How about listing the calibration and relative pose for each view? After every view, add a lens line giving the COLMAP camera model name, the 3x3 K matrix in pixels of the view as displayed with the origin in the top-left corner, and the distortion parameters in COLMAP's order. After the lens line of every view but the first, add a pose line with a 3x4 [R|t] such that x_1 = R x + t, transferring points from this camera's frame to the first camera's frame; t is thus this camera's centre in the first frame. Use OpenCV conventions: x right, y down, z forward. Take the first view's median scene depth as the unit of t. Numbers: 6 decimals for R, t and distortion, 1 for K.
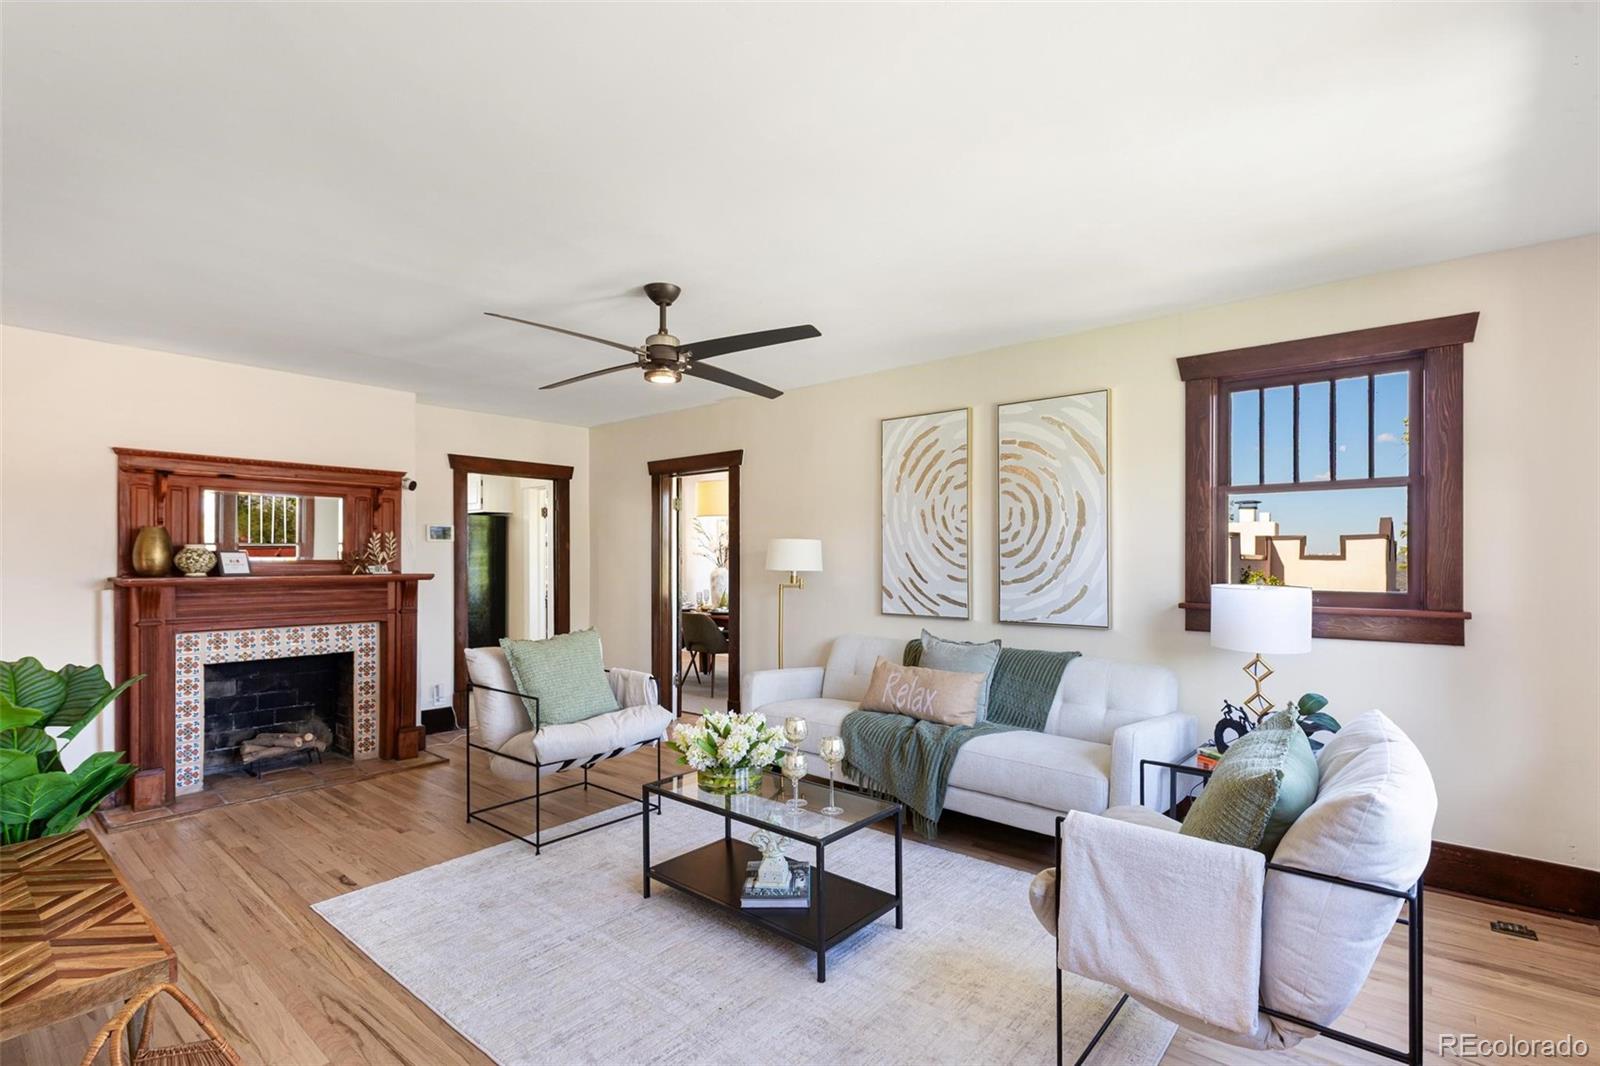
lens RADIAL K [[757.3, 0, 807.5], [0, 757.3, 557.5], [0, 0, 1]] dist [-0.000783, -0.000108]
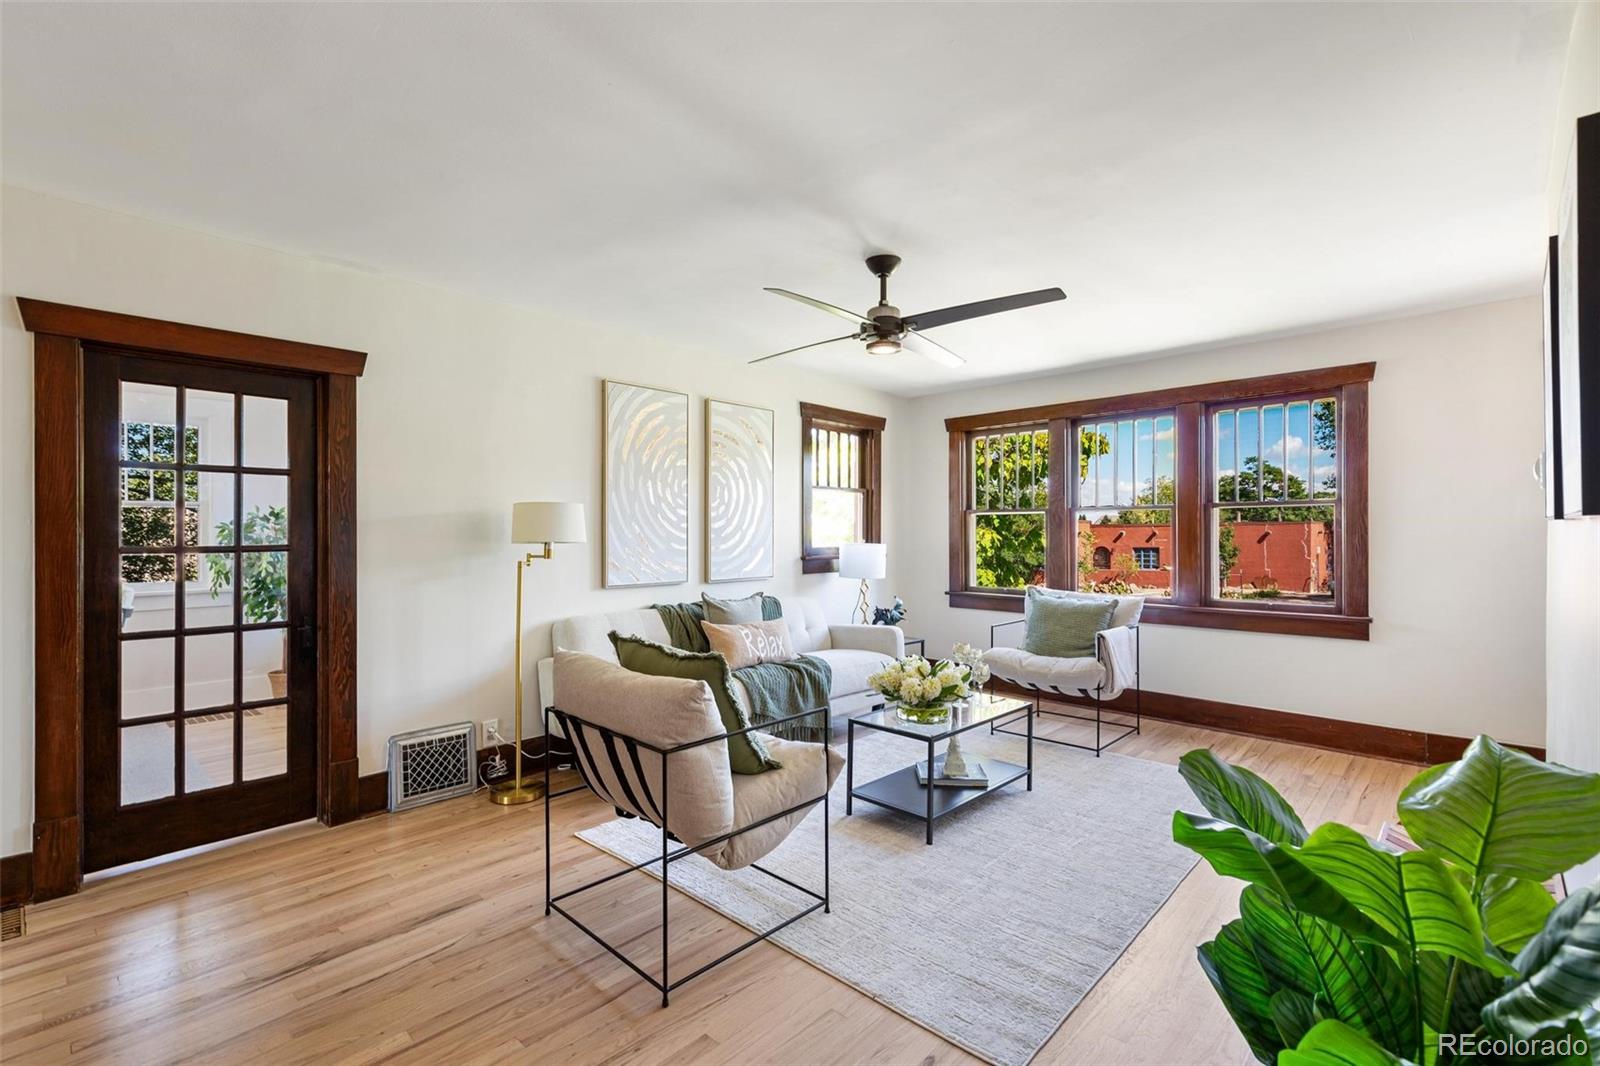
lens RADIAL K [[723.3, 0, 800.0], [0, 723.3, 533.0], [0, 0, 1]] dist [0.025382, -0.000135]
pose [[0.054905, -0.005231, 0.998478, -0.907288], [-0.002555, 0.999982, 0.005380, 0.002050], [-0.998488, -0.002846, 0.054890, 0.822814]]
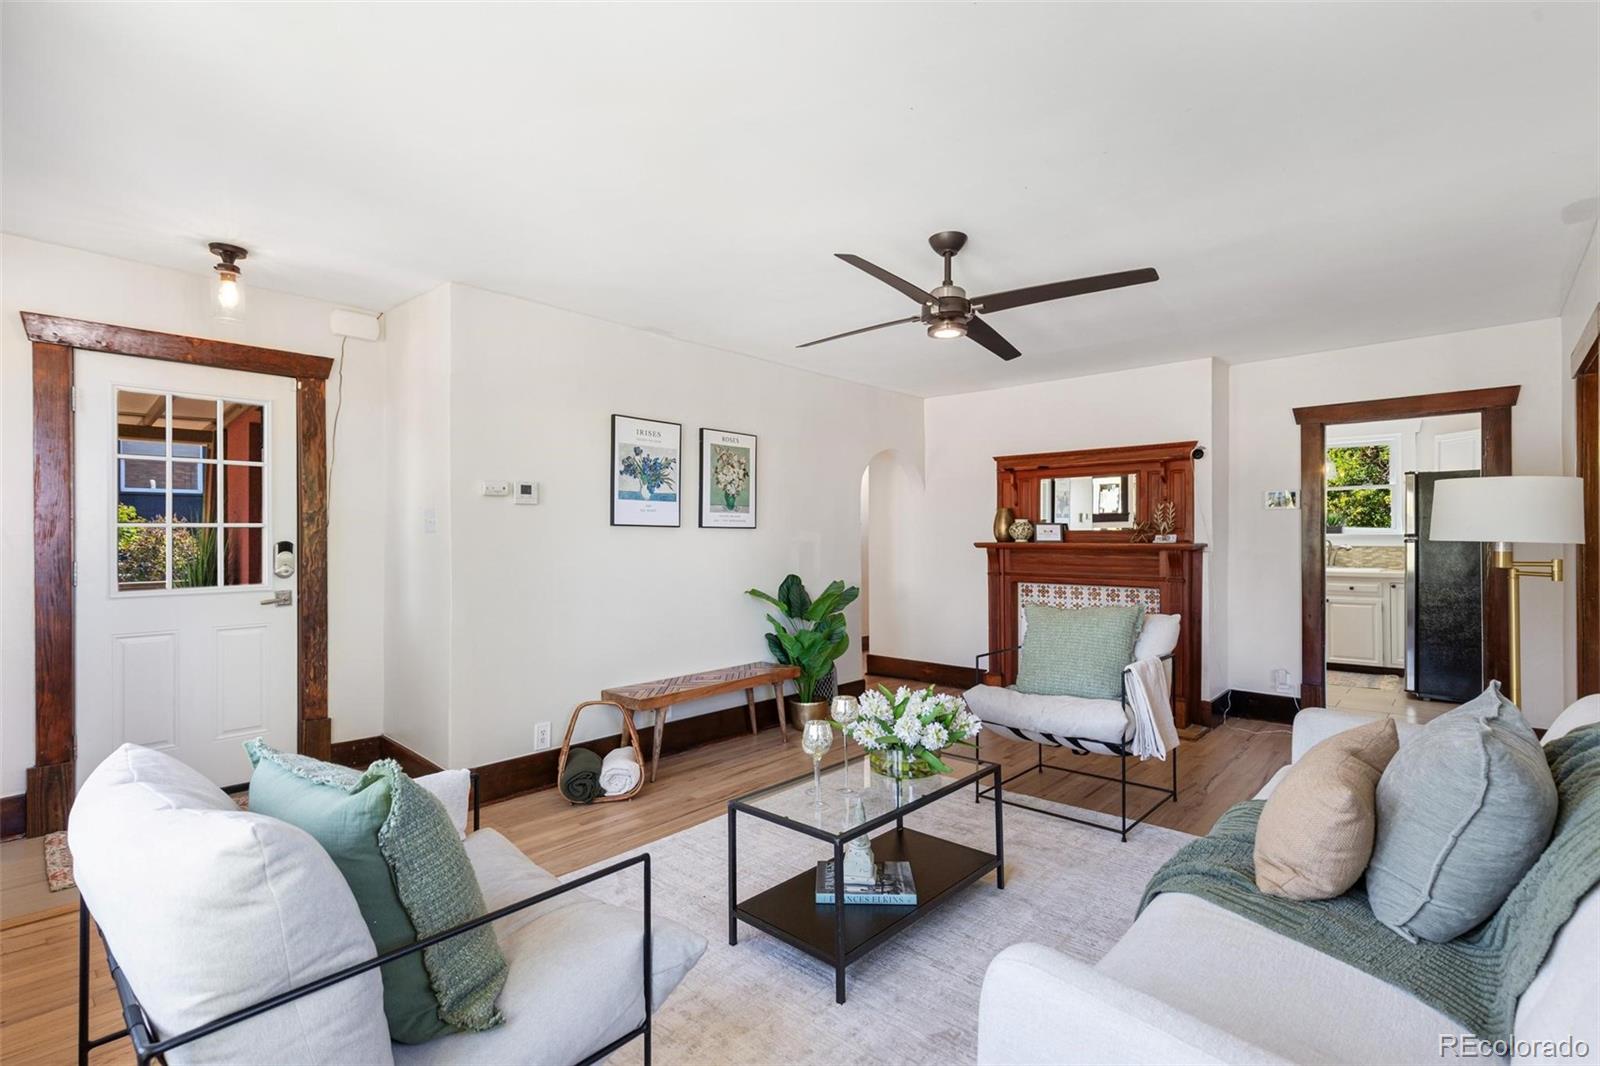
lens RADIAL K [[750.8, 0, 800.0], [0, 750.8, 533.0], [0, 0, 1]] dist [-0.004916, -0.000970]
pose [[-0.038266, -0.004144, -0.999259, 0.593376], [0.000331, 0.999991, -0.004160, 0.014569], [0.999268, -0.000490, -0.038264, 0.660672]]
